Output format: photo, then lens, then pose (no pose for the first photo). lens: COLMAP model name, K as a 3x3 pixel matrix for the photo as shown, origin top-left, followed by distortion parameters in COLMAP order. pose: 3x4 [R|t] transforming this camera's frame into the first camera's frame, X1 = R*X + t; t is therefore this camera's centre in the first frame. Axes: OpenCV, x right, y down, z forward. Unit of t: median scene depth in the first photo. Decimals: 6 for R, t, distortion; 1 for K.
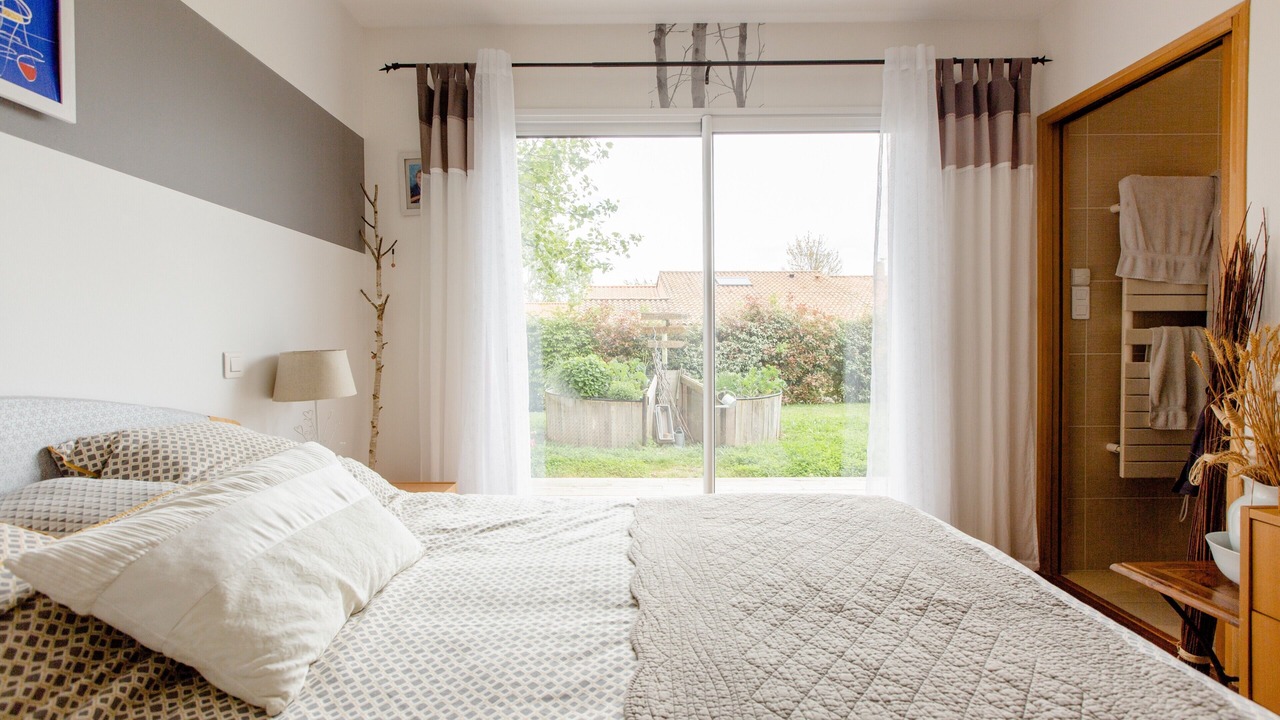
lens RADIAL K [[578.9, 0, 638.1], [0, 578.9, 345.9], [0, 0, 1]] dist [0.000067, 0.000327]
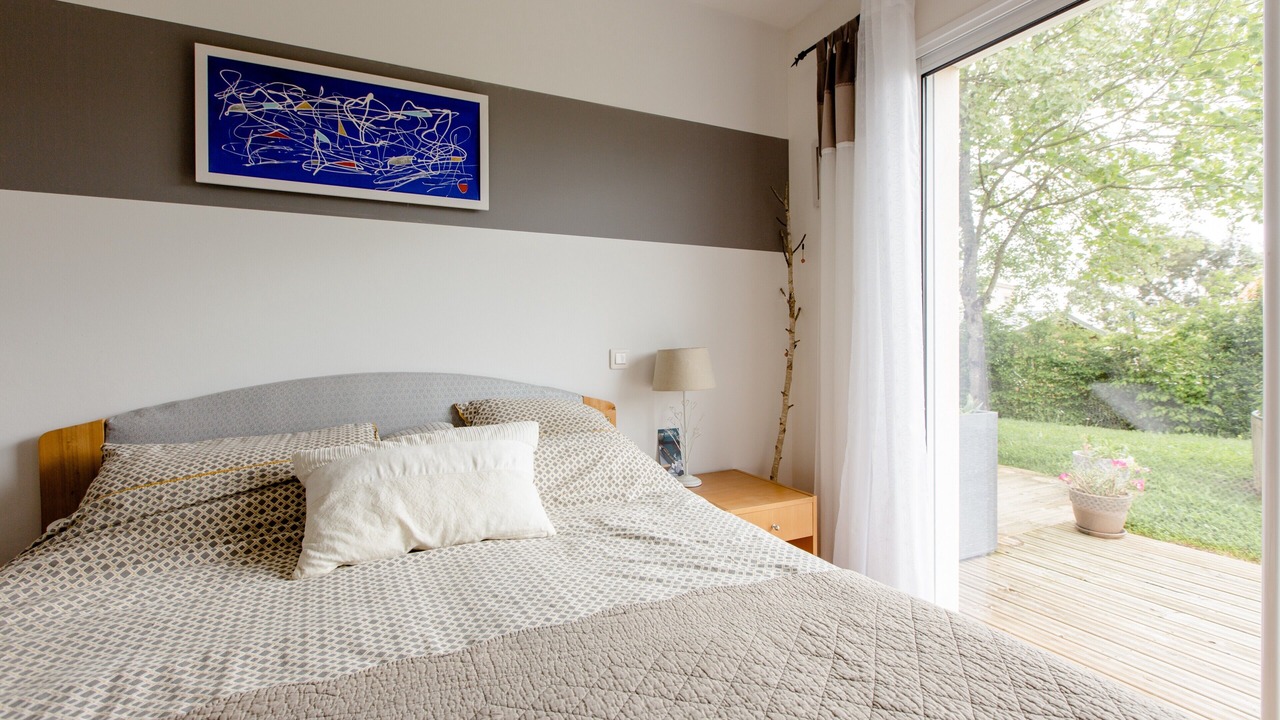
lens RADIAL K [[578.9, 0, 638.1], [0, 578.9, 345.9], [0, 0, 1]] dist [0.000067, 0.000327]
pose [[0.425571, 0.005304, -0.904909, 0.637178], [0.003101, 0.999968, 0.007320, -0.007653], [0.904920, -0.005921, 0.425541, 0.621157]]
